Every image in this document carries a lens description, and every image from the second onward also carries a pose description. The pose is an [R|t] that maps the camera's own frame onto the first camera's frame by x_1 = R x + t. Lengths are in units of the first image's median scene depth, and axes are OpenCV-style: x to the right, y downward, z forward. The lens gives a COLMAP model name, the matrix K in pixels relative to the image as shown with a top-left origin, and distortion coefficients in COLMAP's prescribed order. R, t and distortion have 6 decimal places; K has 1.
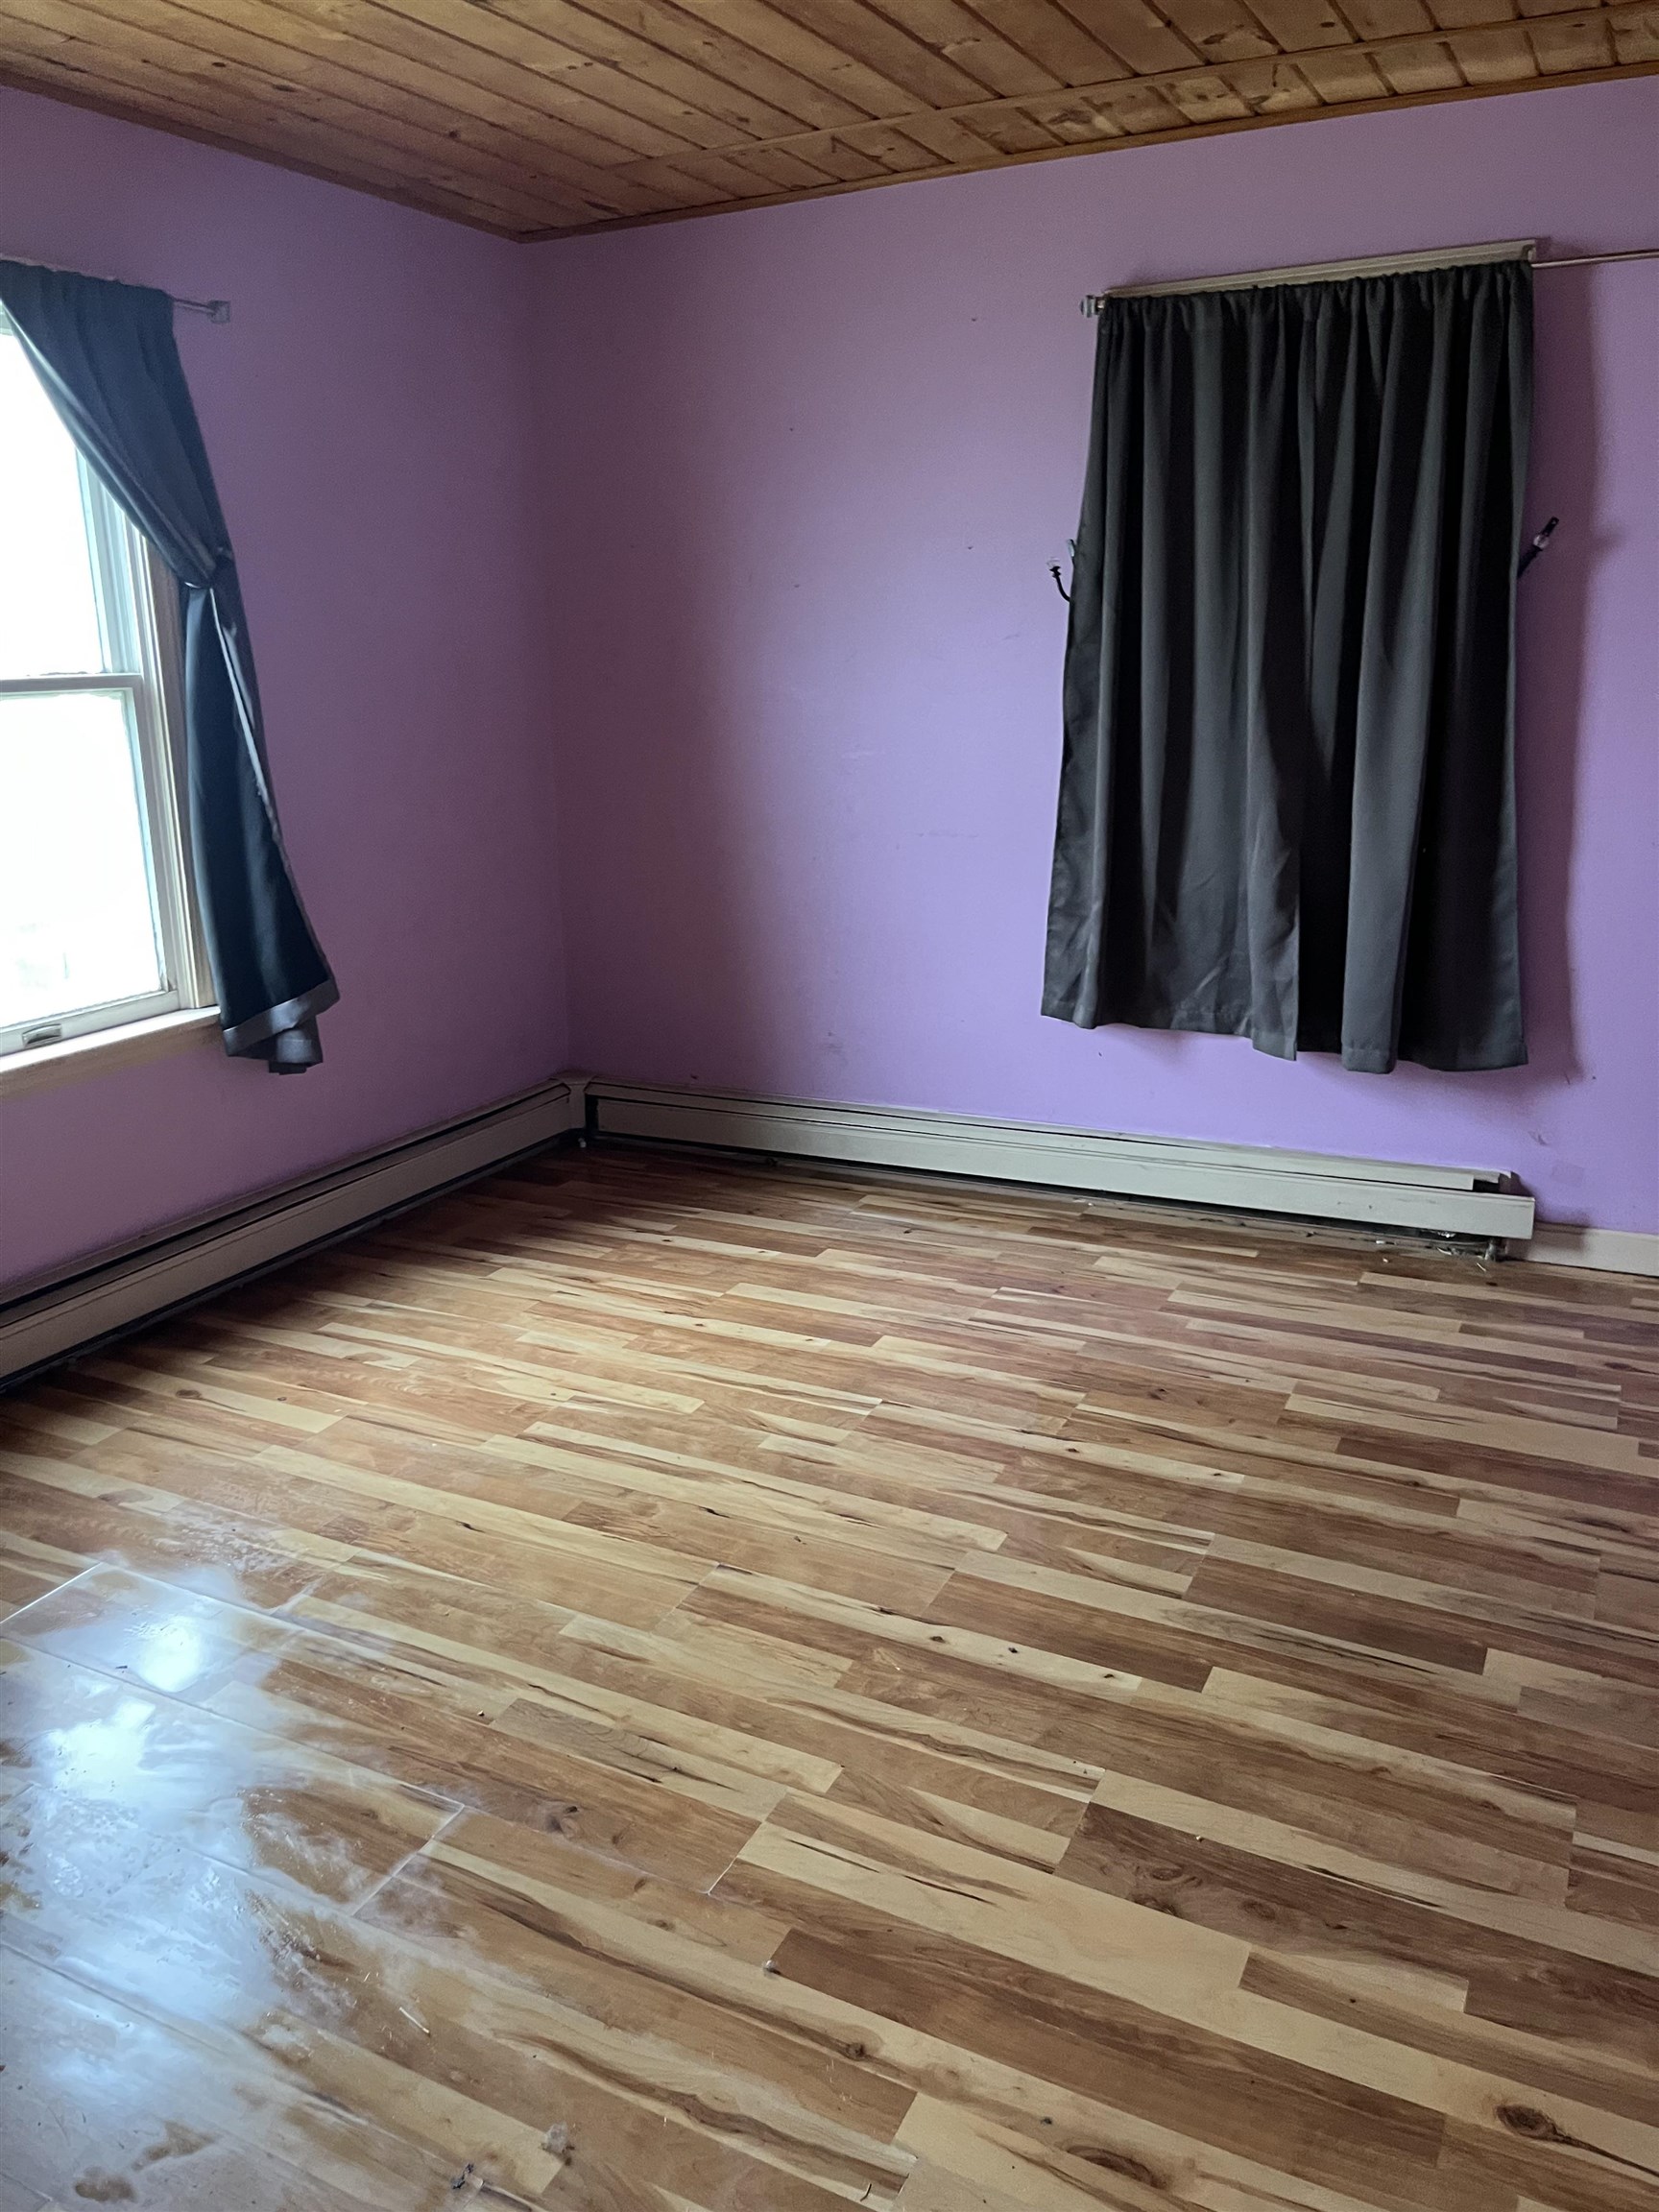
lens RADIAL K [[1673.6, 0, 811.1], [0, 1673.6, 1070.8], [0, 0, 1]] dist [0.055970, -0.081750]
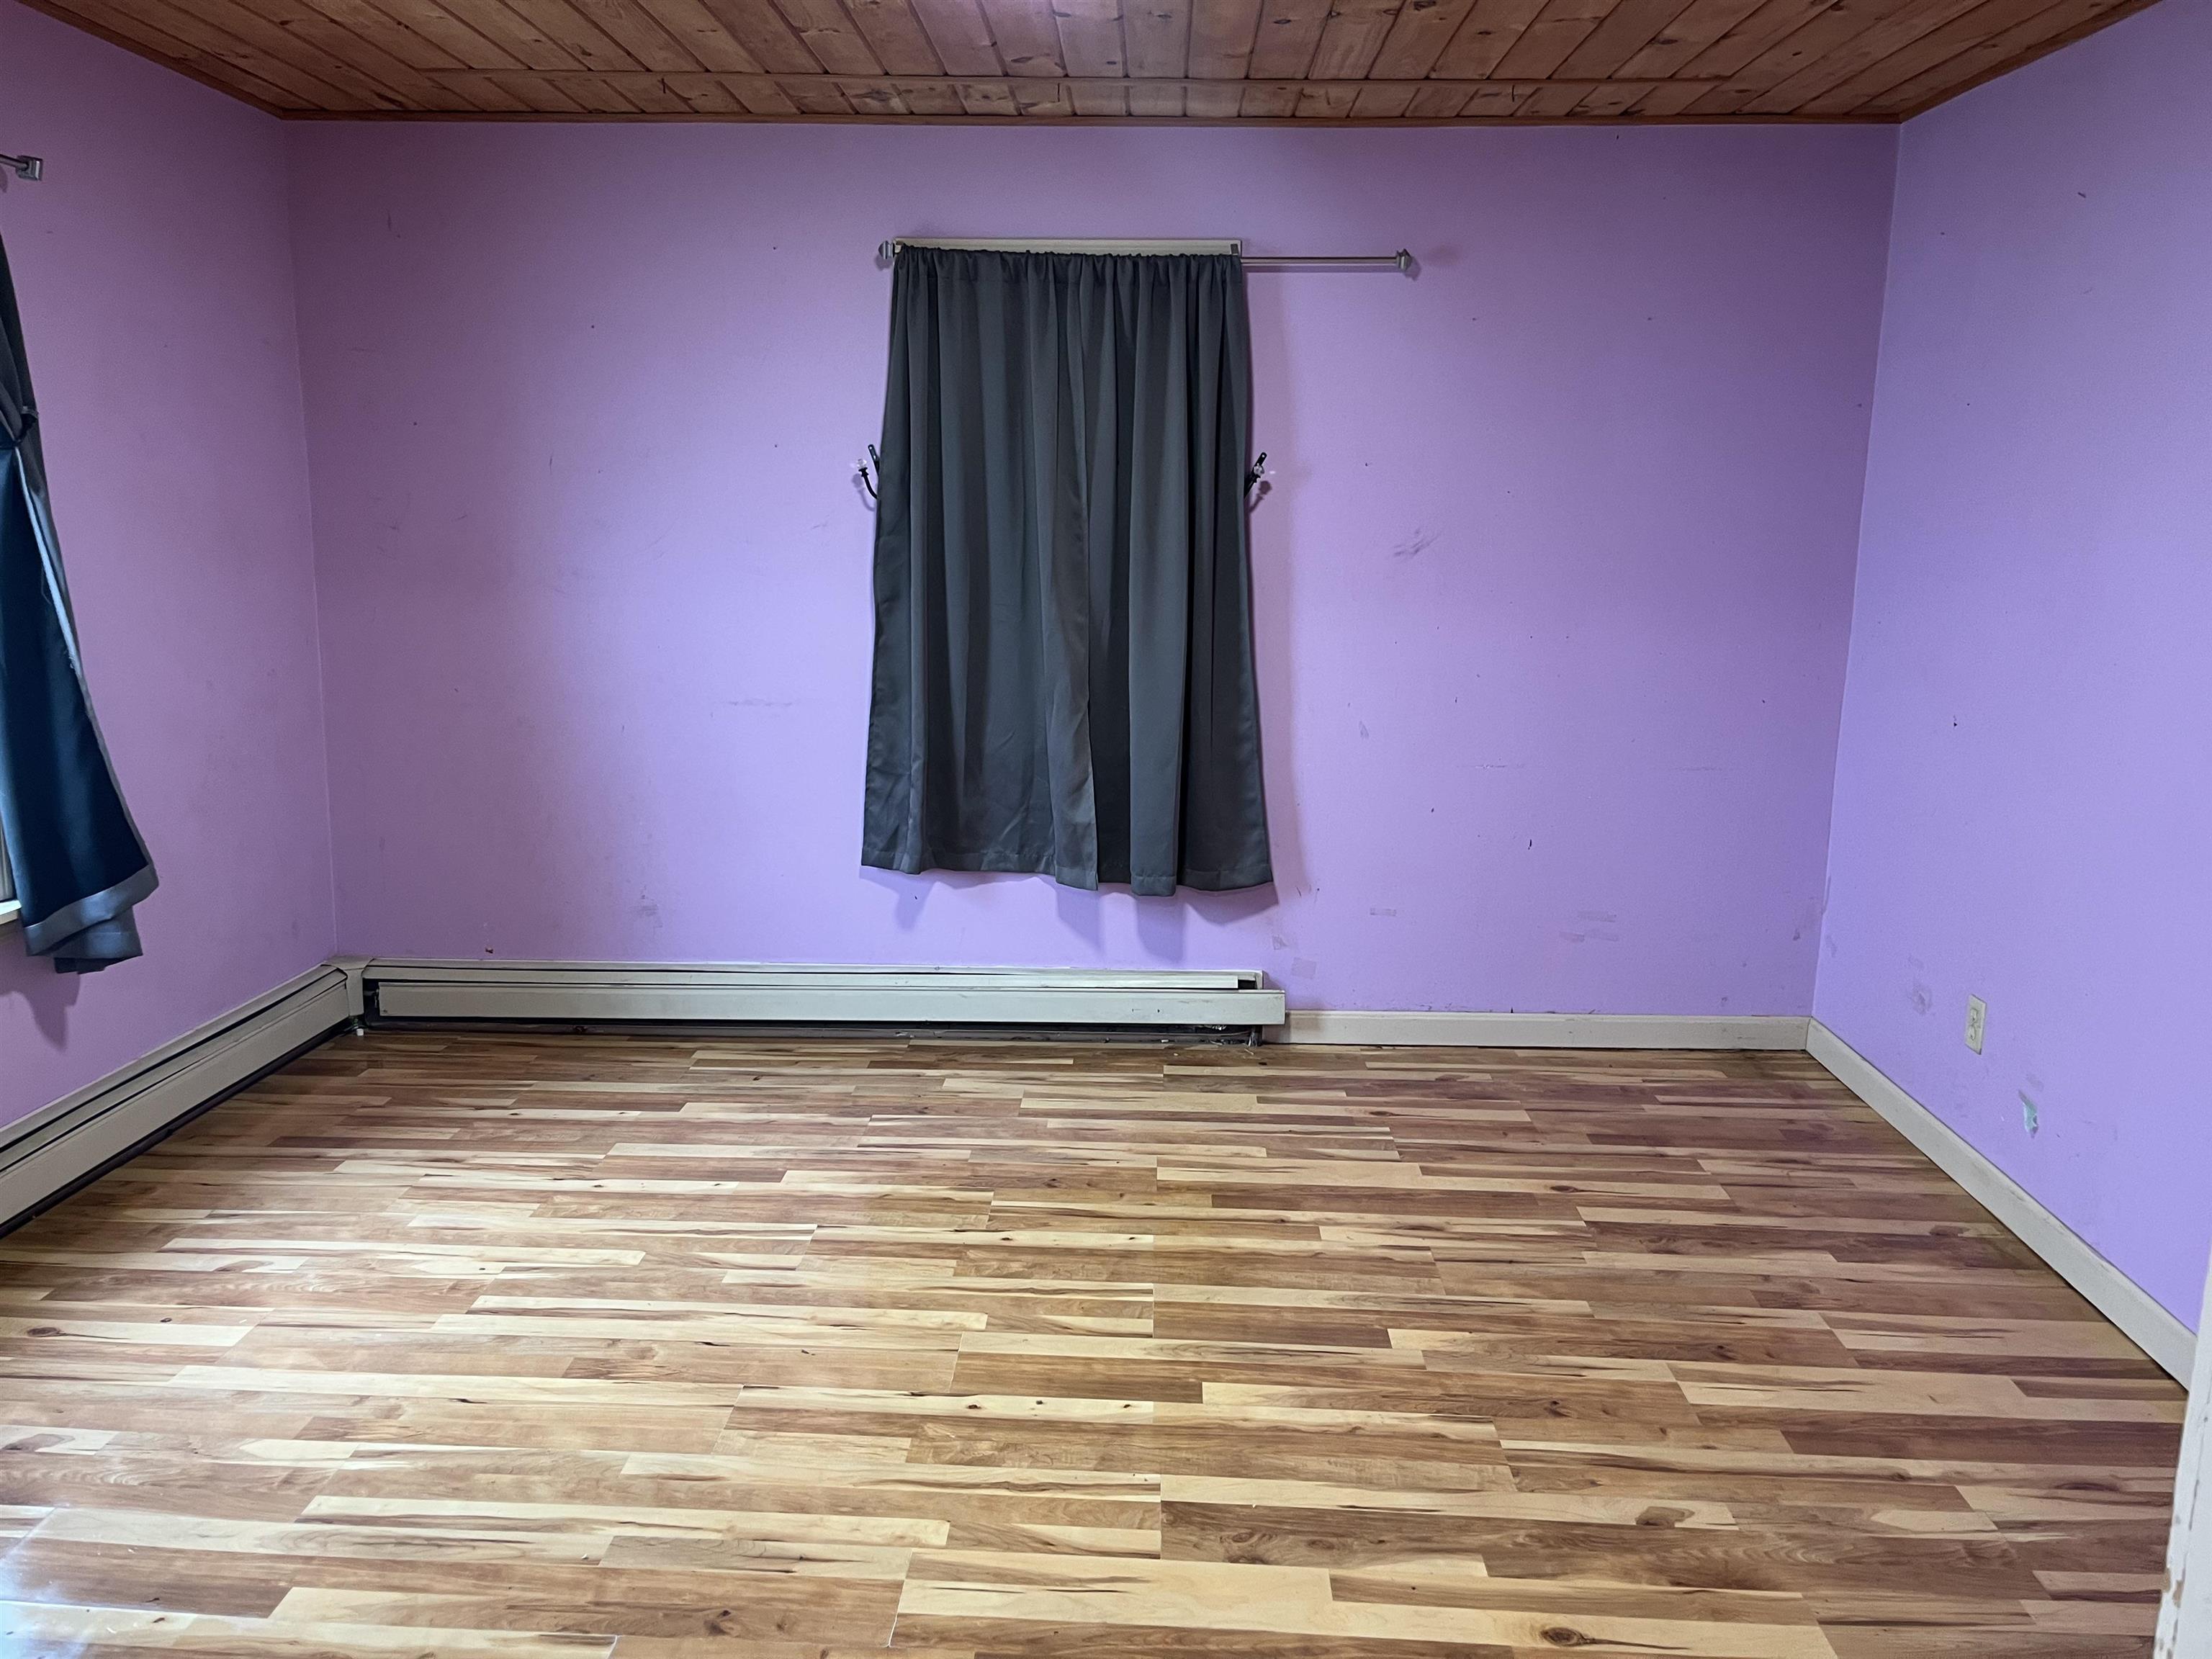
lens RADIAL K [[1673.6, 0, 1091.6], [0, 1673.6, 769.3], [0, 0, 1]] dist [0.055970, -0.081750]
pose [[0.906779, -0.028383, 0.420650, -0.227328], [0.071832, 0.993544, -0.087805, 0.013659], [-0.415442, 0.109836, 0.902964, -0.068749]]
